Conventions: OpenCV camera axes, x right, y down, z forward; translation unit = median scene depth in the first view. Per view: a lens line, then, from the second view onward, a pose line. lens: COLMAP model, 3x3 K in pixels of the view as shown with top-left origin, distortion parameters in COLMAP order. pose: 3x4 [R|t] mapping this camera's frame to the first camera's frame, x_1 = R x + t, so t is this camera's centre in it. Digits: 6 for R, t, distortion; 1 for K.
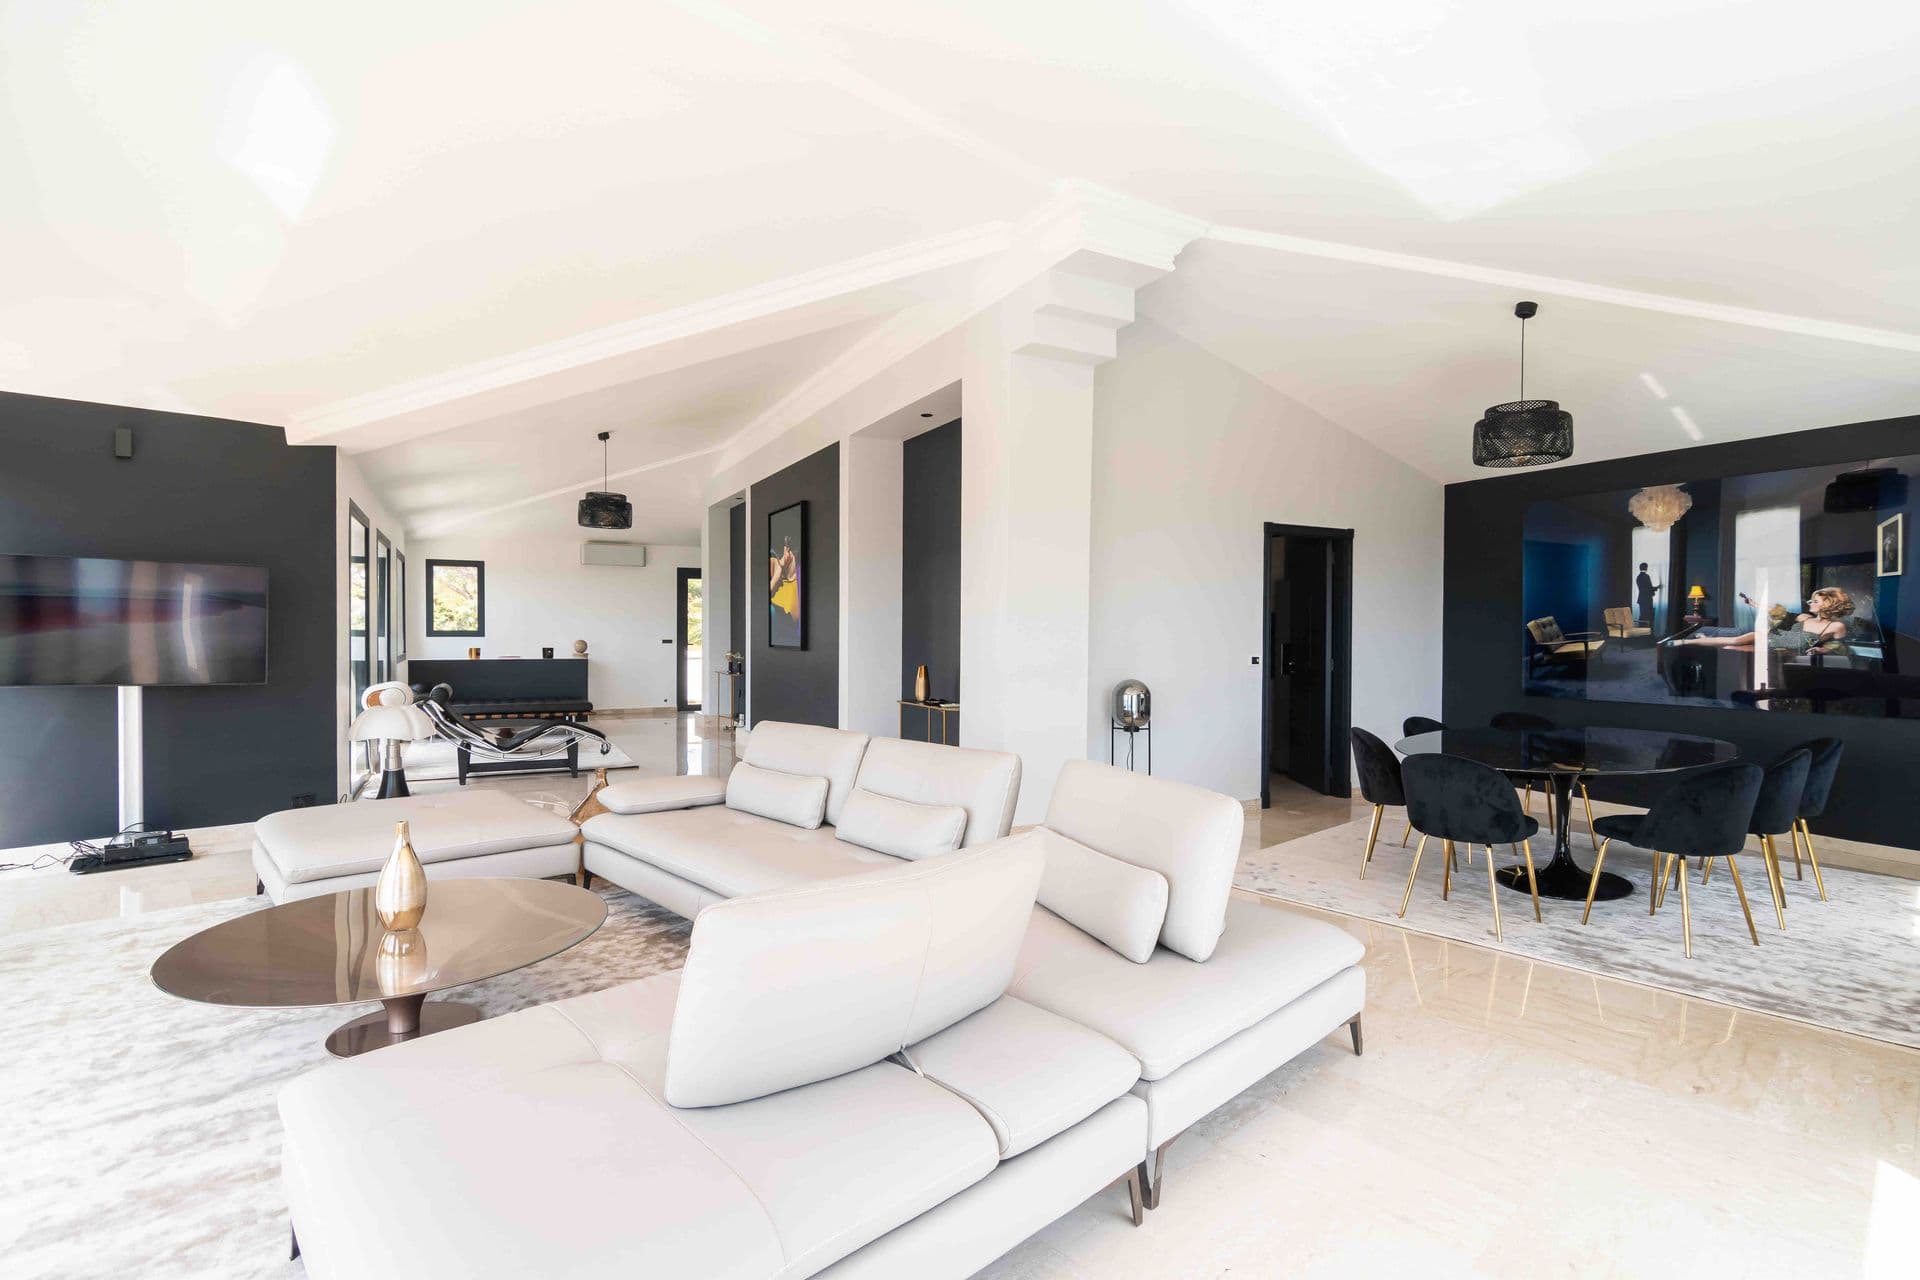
lens RADIAL K [[912.6, 0, 959.3], [0, 912.6, 639.1], [0, 0, 1]] dist [-0.000865, 0.000500]
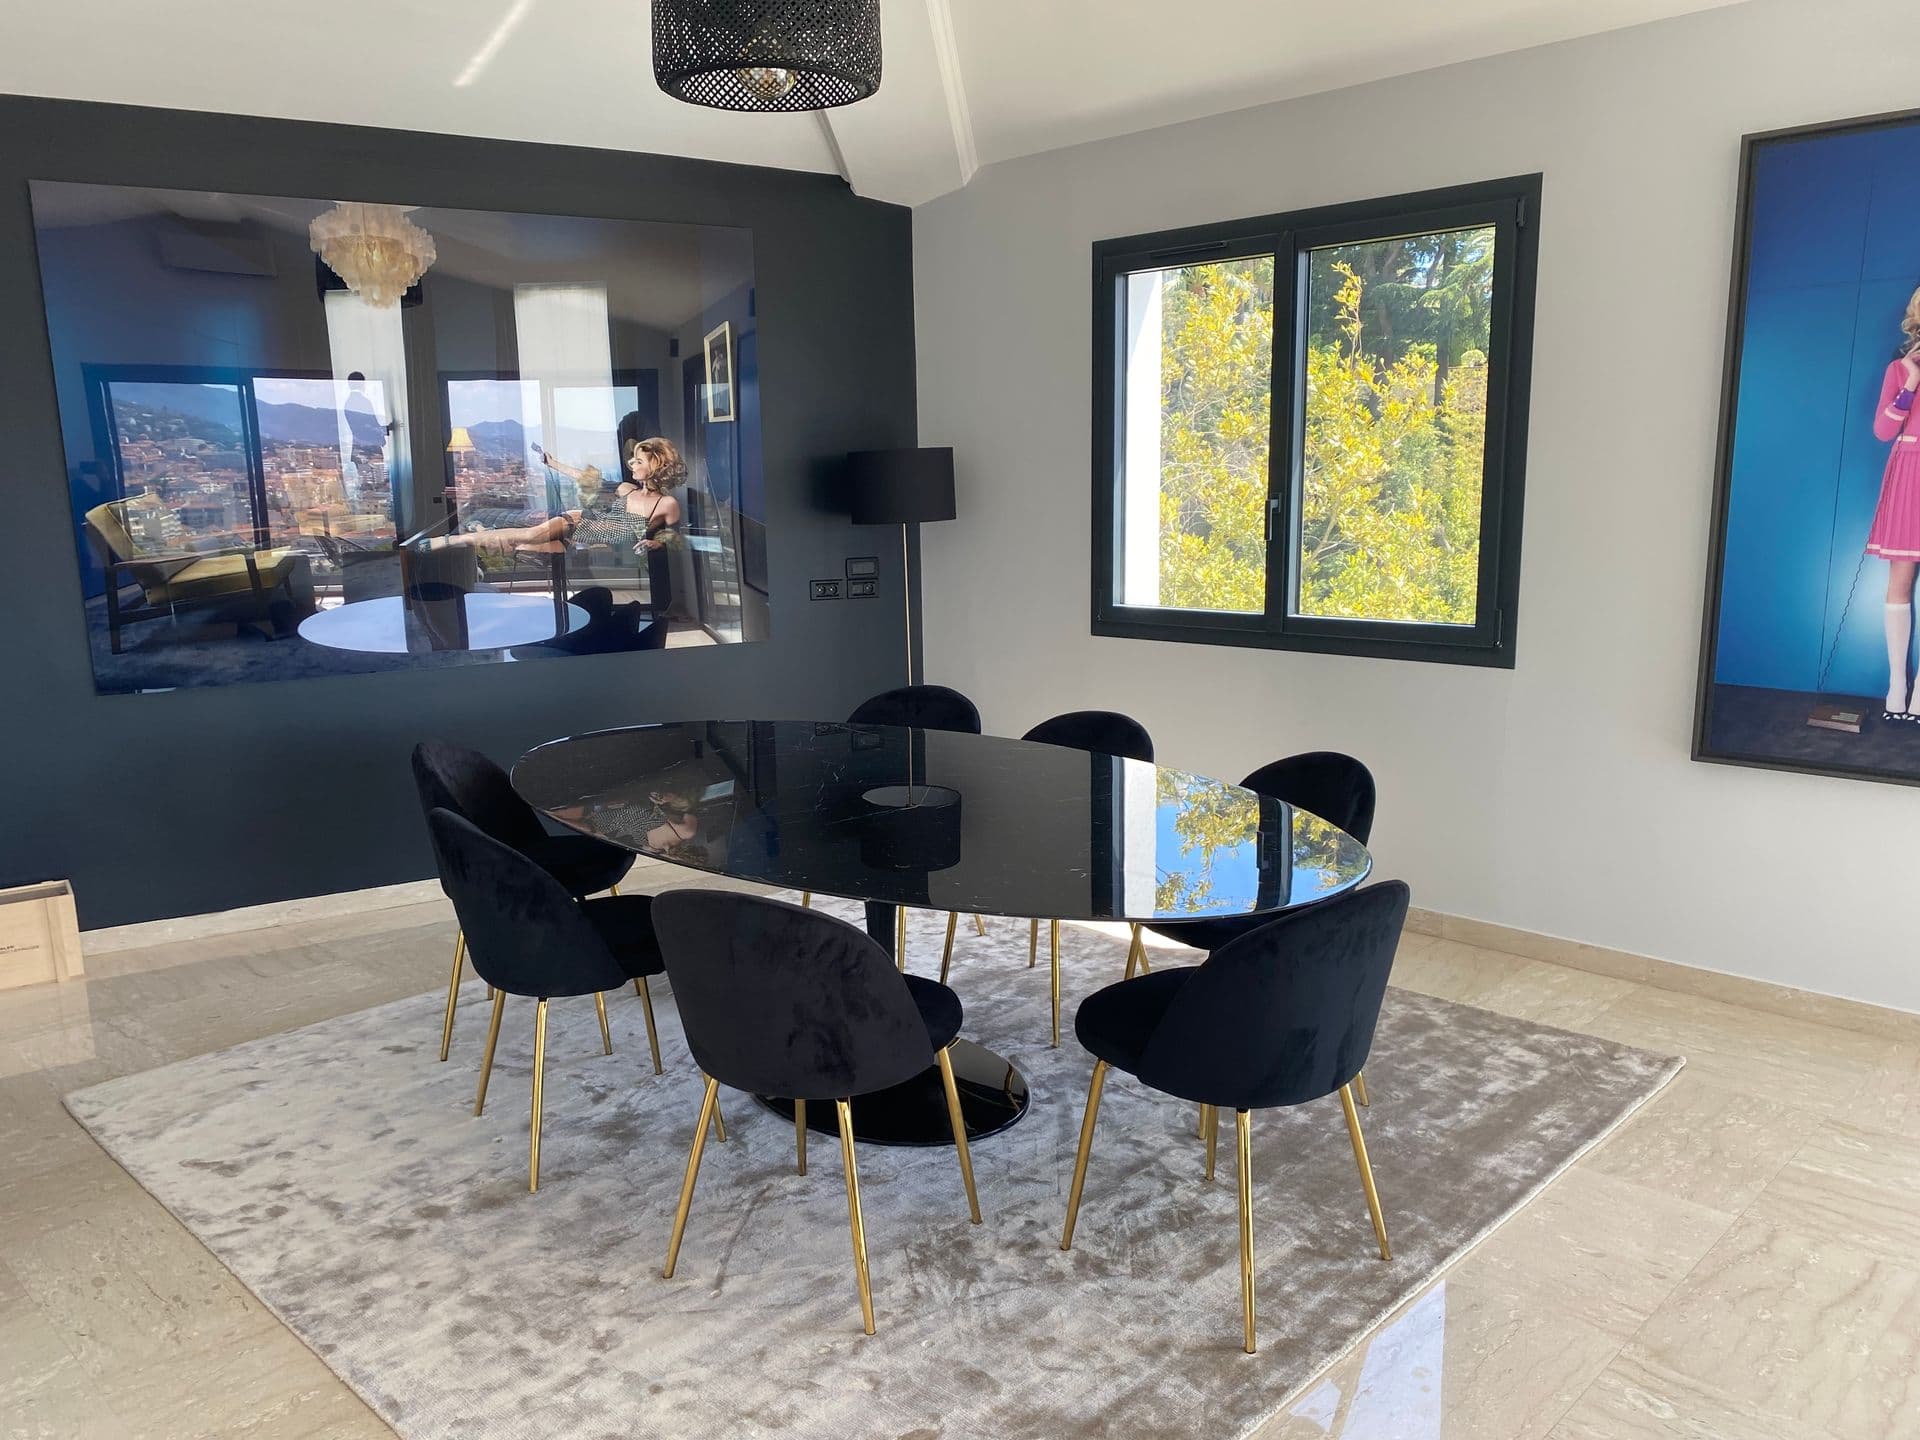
lens RADIAL K [[1430.2, 0, 960.0], [0, 1430.2, 724.5], [0, 0, 1]] dist [-0.000957, -0.001257]
pose [[-0.054902, -0.175764, 0.982900, -0.007359], [0.028150, 0.983721, 0.177483, -0.031338], [-0.998095, 0.037413, -0.049061, 0.821851]]
